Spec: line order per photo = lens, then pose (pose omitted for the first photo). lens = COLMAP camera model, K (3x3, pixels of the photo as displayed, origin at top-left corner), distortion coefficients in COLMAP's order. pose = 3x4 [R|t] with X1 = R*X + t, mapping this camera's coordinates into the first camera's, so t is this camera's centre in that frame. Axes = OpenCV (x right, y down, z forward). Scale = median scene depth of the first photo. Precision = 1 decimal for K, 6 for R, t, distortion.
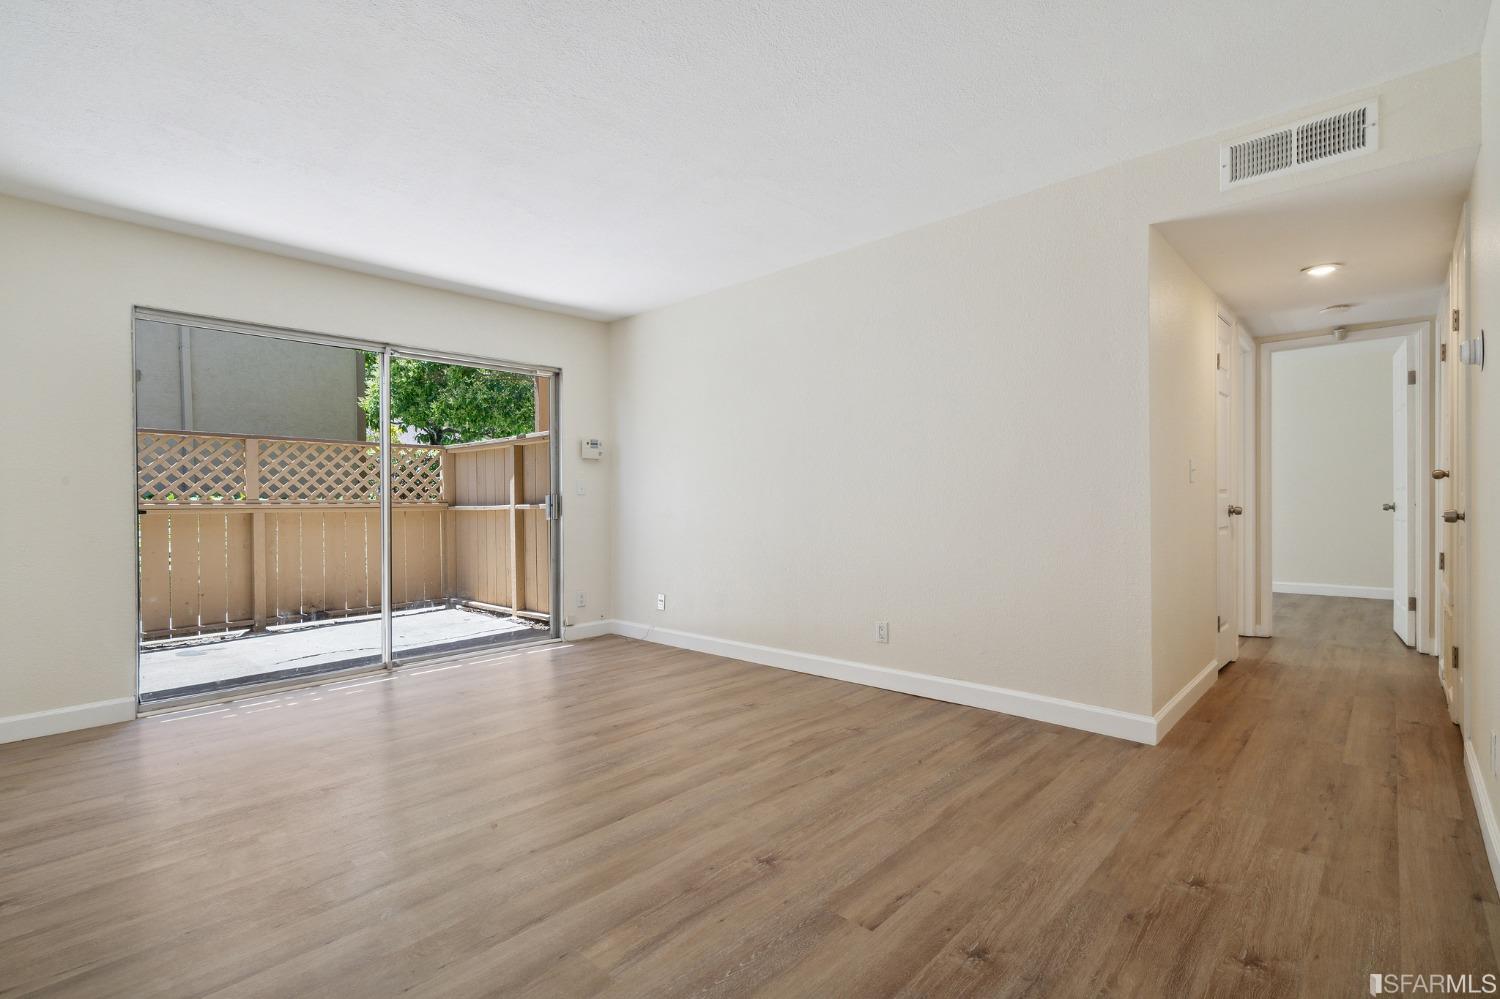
lens RADIAL K [[676.2, 0, 769.1], [0, 676.2, 500.6], [0, 0, 1]] dist [-0.000856, -0.000507]
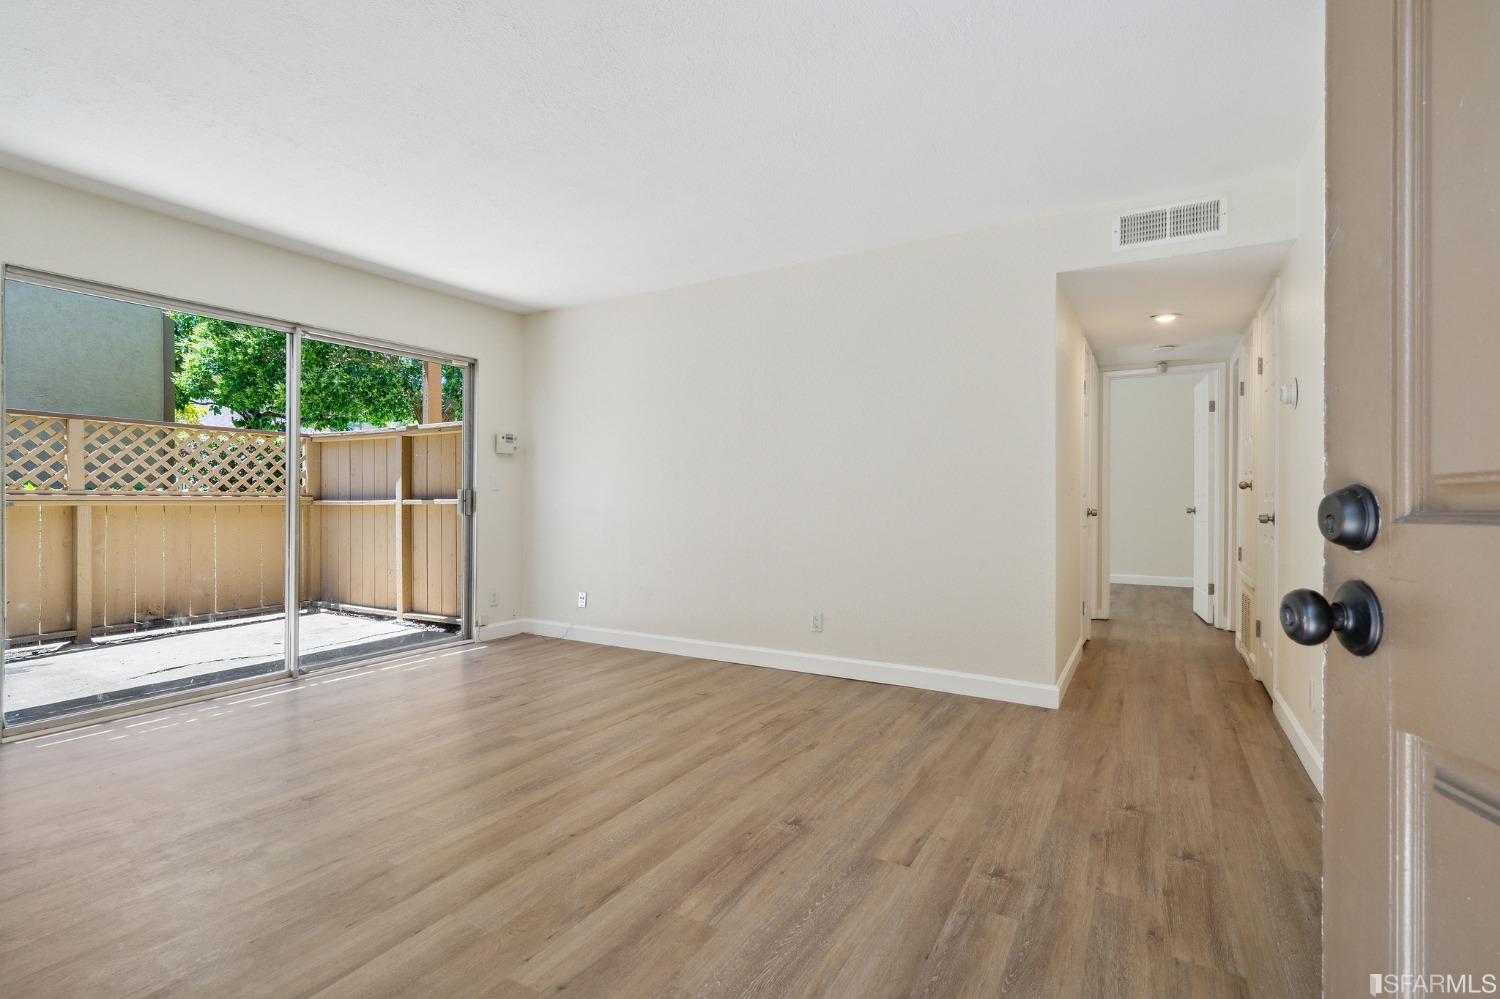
lens RADIAL K [[676.2, 0, 761.8], [0, 676.2, 497.9], [0, 0, 1]] dist [-0.000856, -0.000507]
pose [[0.976512, 0.013115, 0.215065, -0.146713], [-0.012989, 0.999914, -0.002000, -0.001717], [-0.215072, -0.000841, 0.976598, -0.040776]]
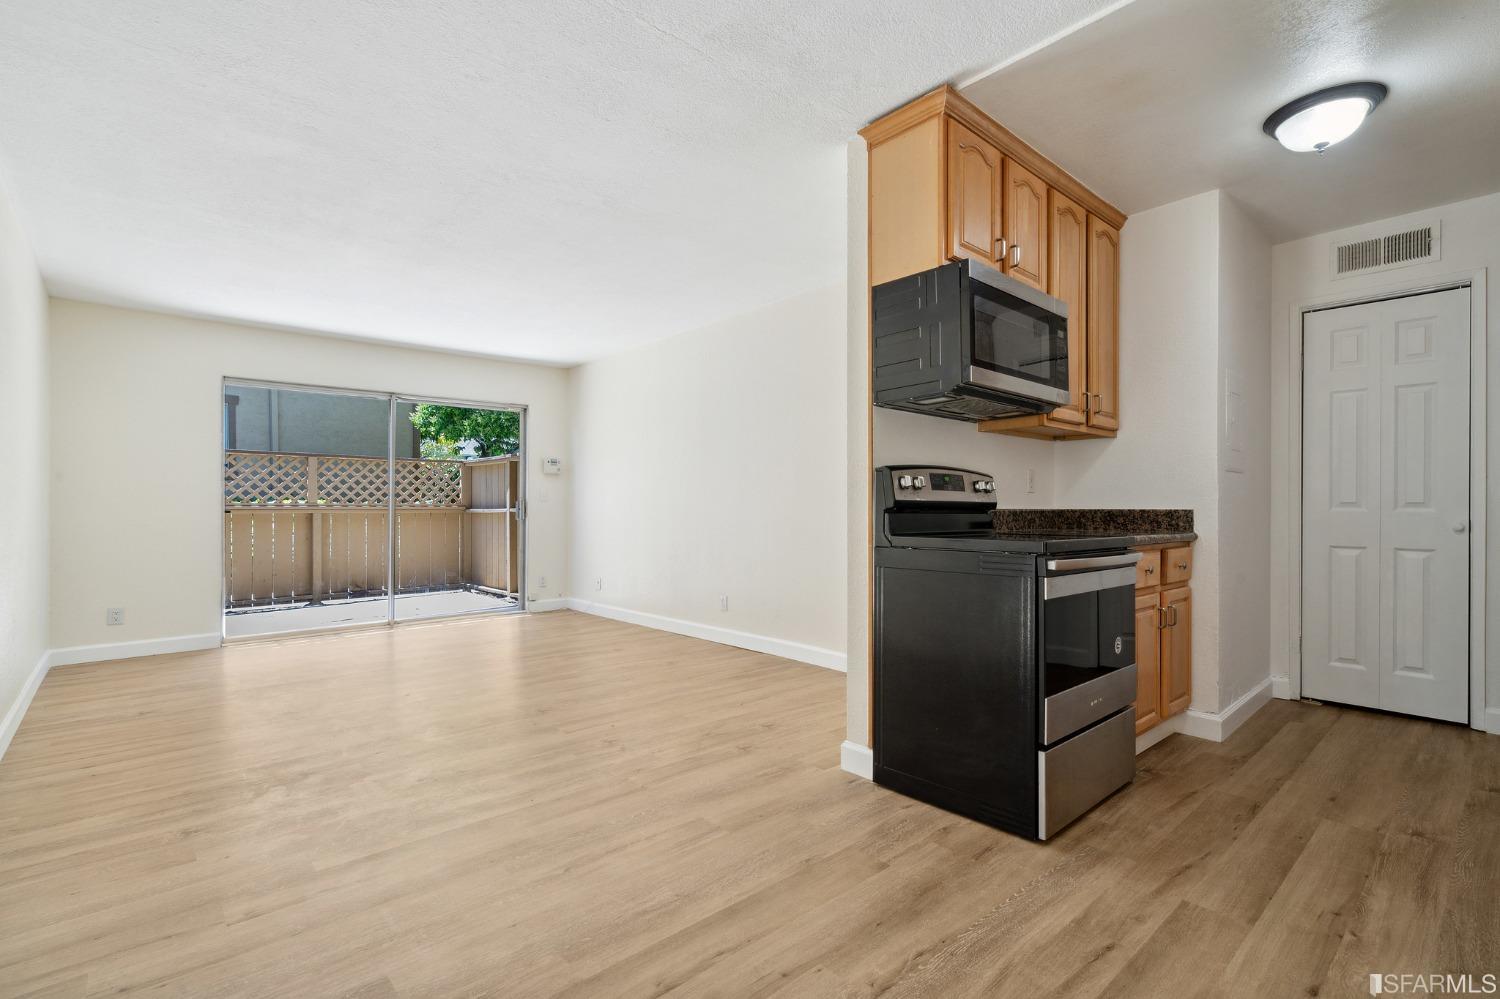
lens RADIAL K [[676.2, 0, 776.9], [0, 676.2, 503.2], [0, 0, 1]] dist [-0.000856, -0.000507]
pose [[0.996562, 0.006756, -0.082578, 0.364845], [-0.006960, 0.999973, -0.002181, -0.006948], [0.082562, 0.002748, 0.996582, -0.350573]]
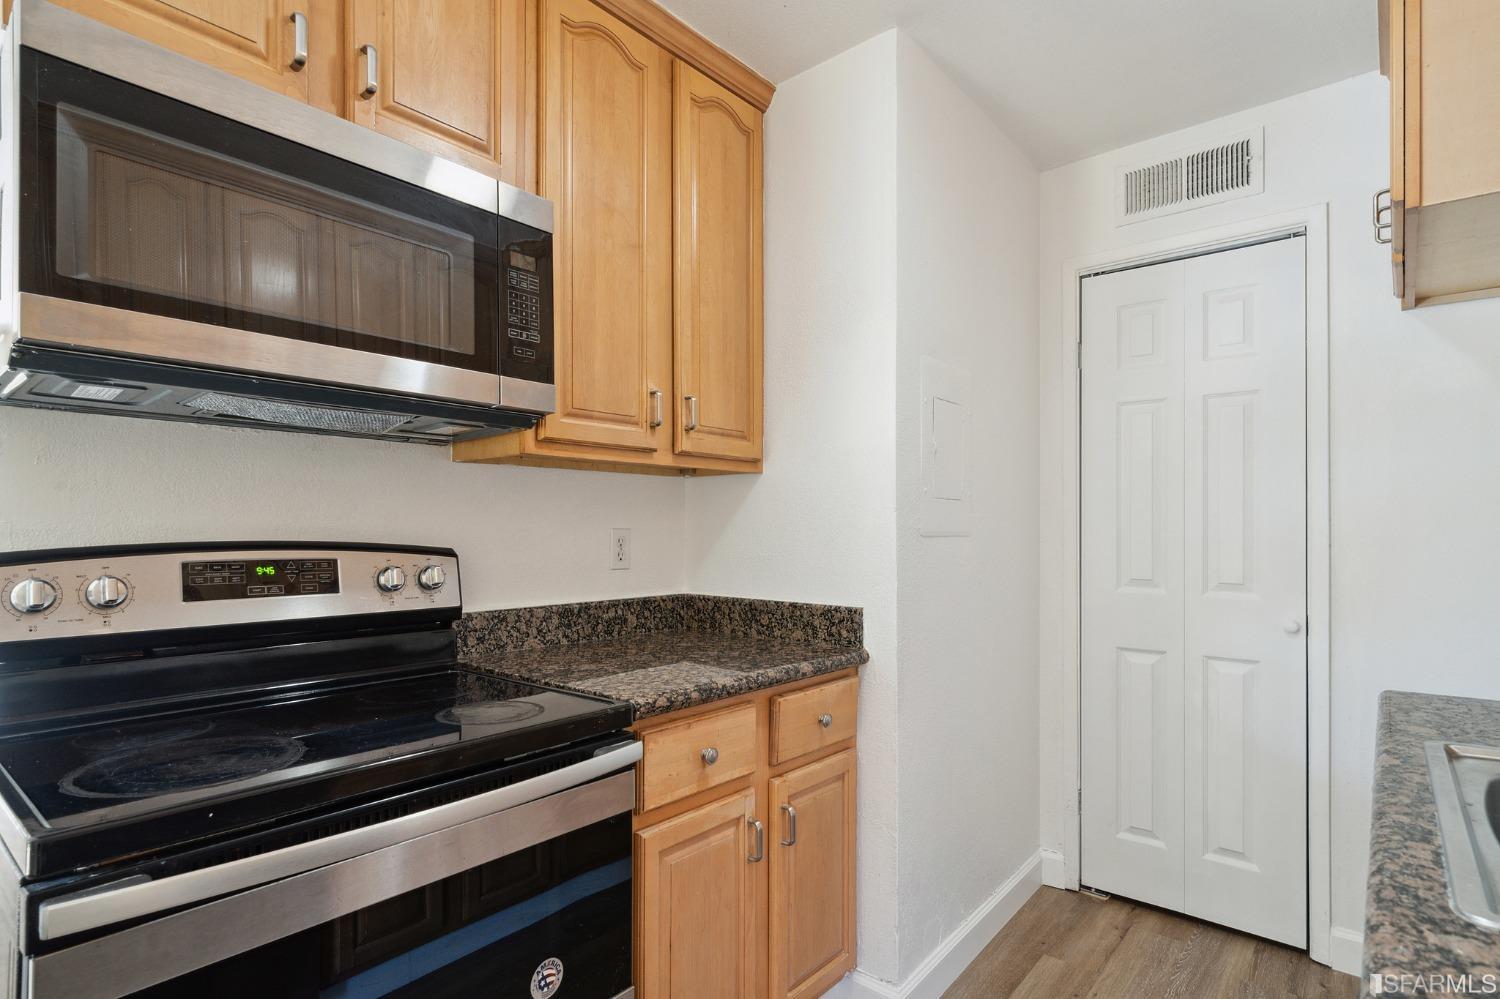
lens RADIAL K [[759.4, 0, 767.1], [0, 759.4, 520.0], [0, 0, 1]] dist [-0.003064, -0.001320]
pose [[0.997891, 0.006048, 0.064629, 0.689499], [-0.005303, 0.999917, -0.011701, -0.054821], [-0.064695, 0.011334, 0.997841, -0.010304]]
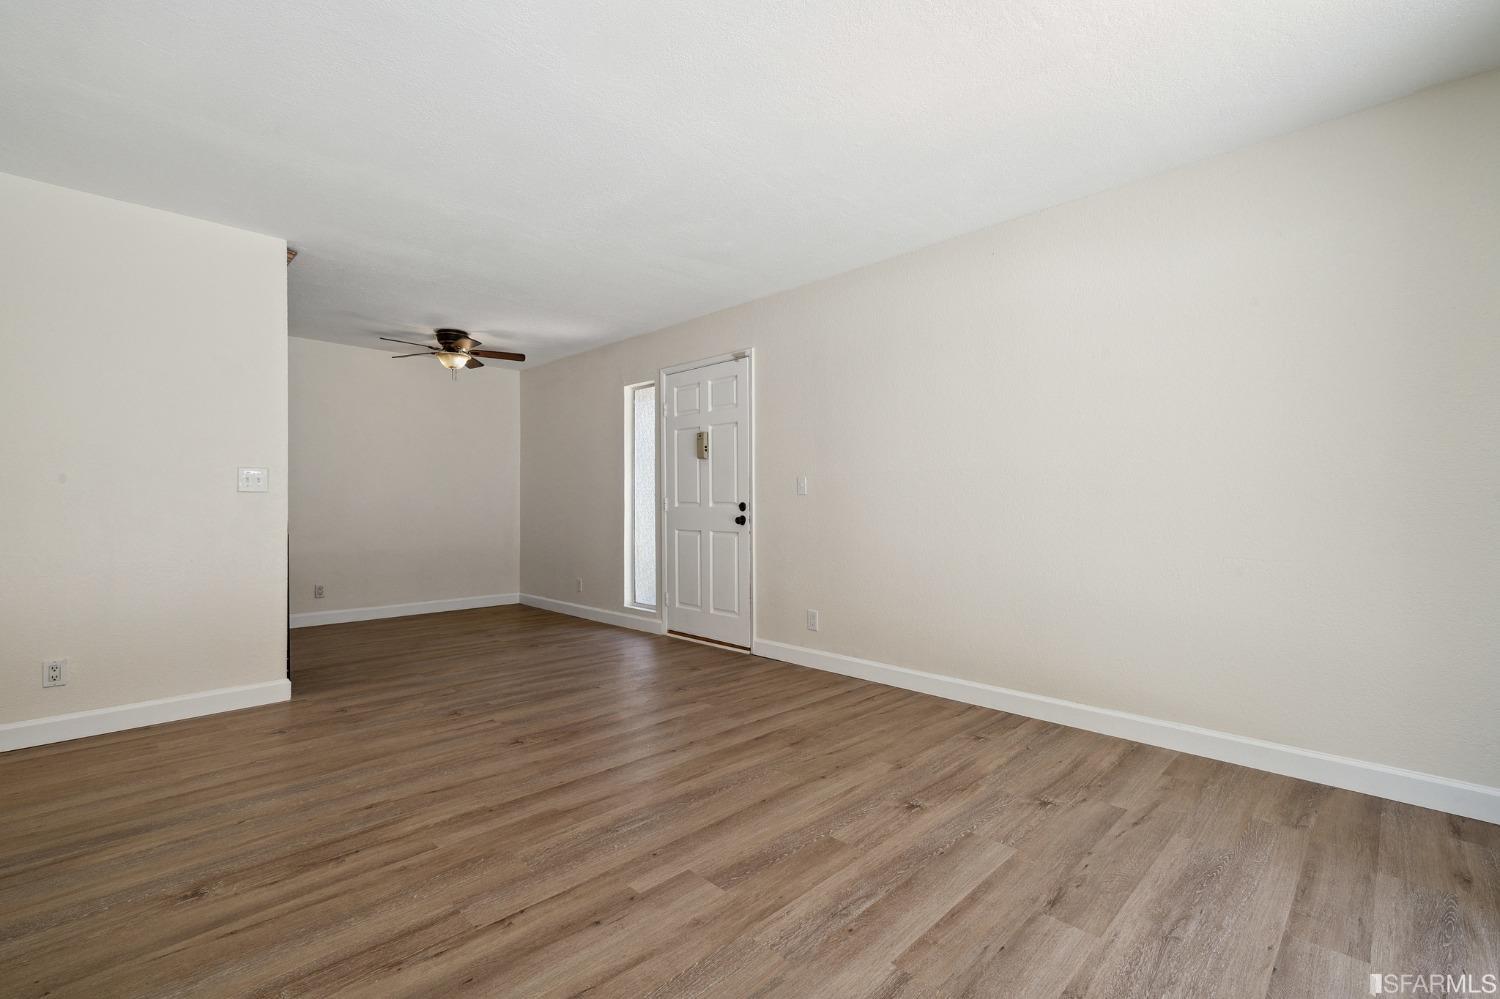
lens RADIAL K [[664.6, 0, 744.4], [0, 664.6, 504.2], [0, 0, 1]] dist [0.003953, 0.000174]
pose [[-0.997401, 0.010909, 0.071223, -0.298547], [0.010261, 0.999903, -0.009455, 0.010129], [-0.071319, -0.008700, -0.997416, 1.180199]]
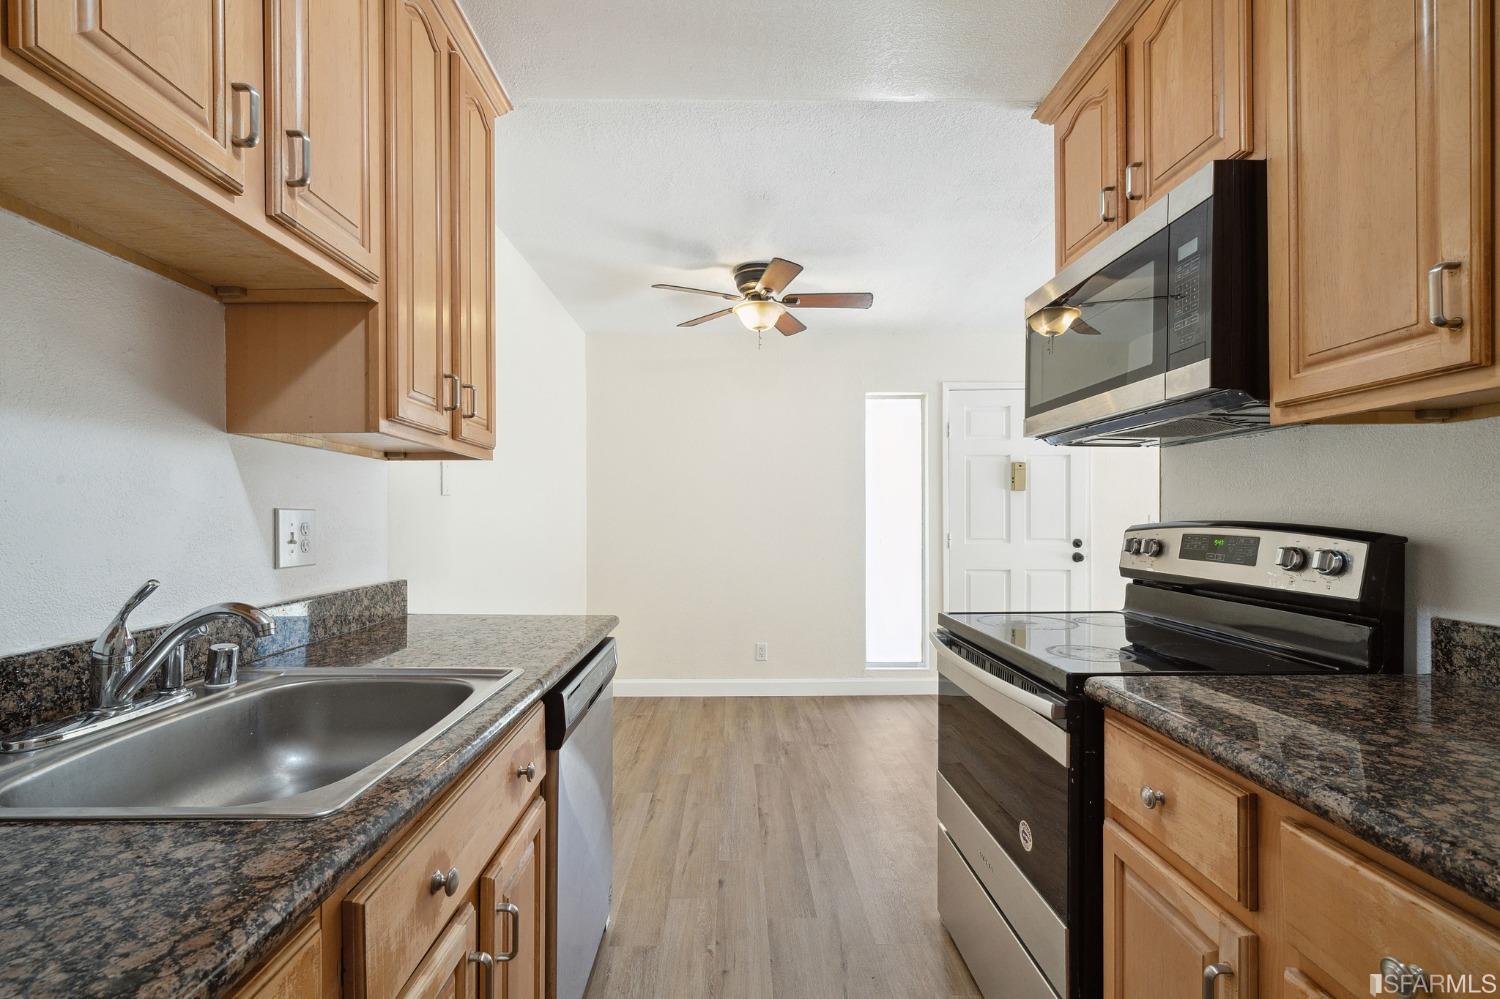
lens RADIAL K [[664.6, 0, 748.1], [0, 664.6, 515.2], [0, 0, 1]] dist [0.003953, 0.000174]
pose [[-0.716310, 0.011124, -0.697693, 0.980656], [0.010537, 0.999931, 0.005124, -0.056619], [0.697702, -0.003681, -0.716378, 0.446176]]
